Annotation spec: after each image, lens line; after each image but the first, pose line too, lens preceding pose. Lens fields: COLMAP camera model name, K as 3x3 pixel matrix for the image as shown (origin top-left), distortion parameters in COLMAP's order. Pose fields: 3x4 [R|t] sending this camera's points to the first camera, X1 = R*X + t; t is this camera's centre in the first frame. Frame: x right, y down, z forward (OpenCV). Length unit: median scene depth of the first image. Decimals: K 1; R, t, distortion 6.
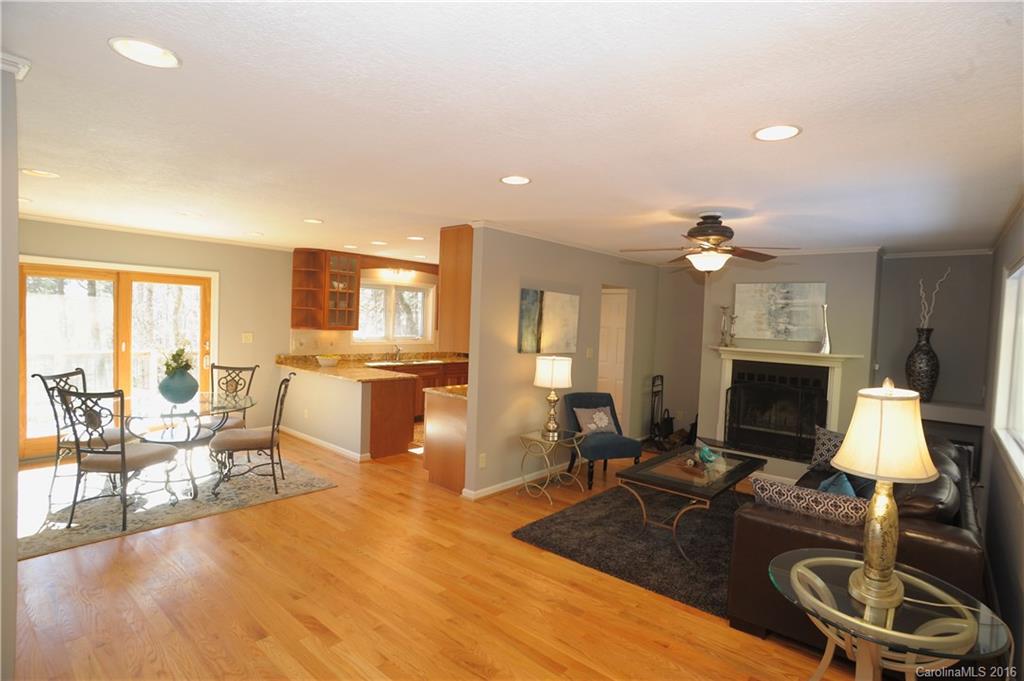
lens RADIAL K [[518.1, 0, 514.1], [0, 518.1, 341.3], [0, 0, 1]] dist [-0.086825, 0.048879]
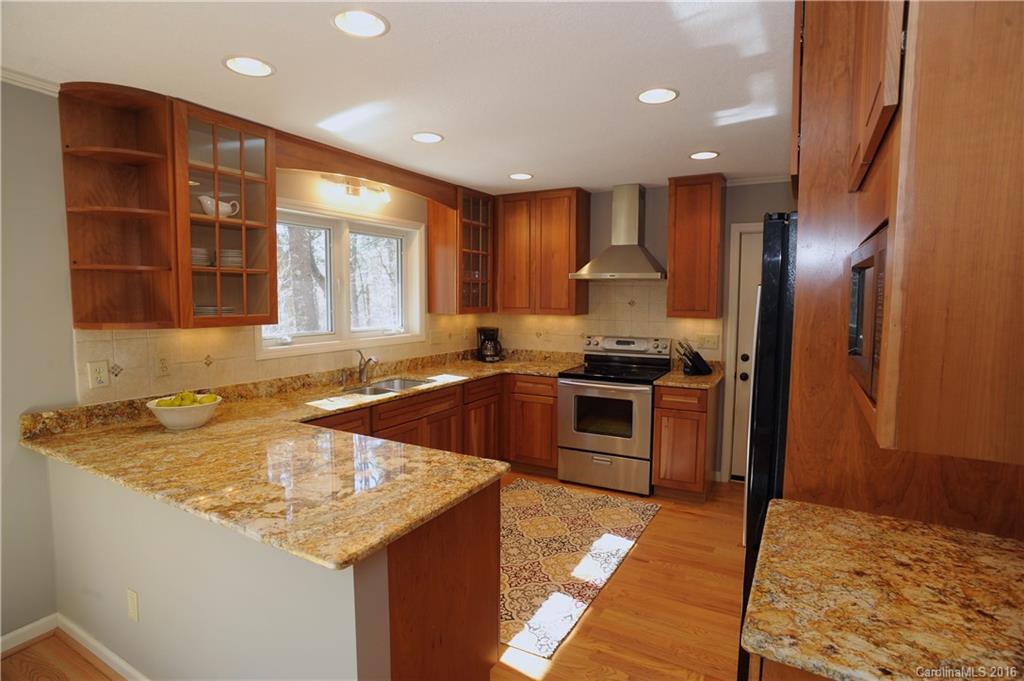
lens RADIAL K [[518.1, 0, 514.1], [0, 518.1, 341.3], [0, 0, 1]] dist [-0.086825, 0.048879]
pose [[0.980574, -0.048777, 0.189986, -0.214510], [0.039082, 0.997751, 0.054450, -0.023678], [-0.192215, -0.045967, 0.980276, 0.622340]]
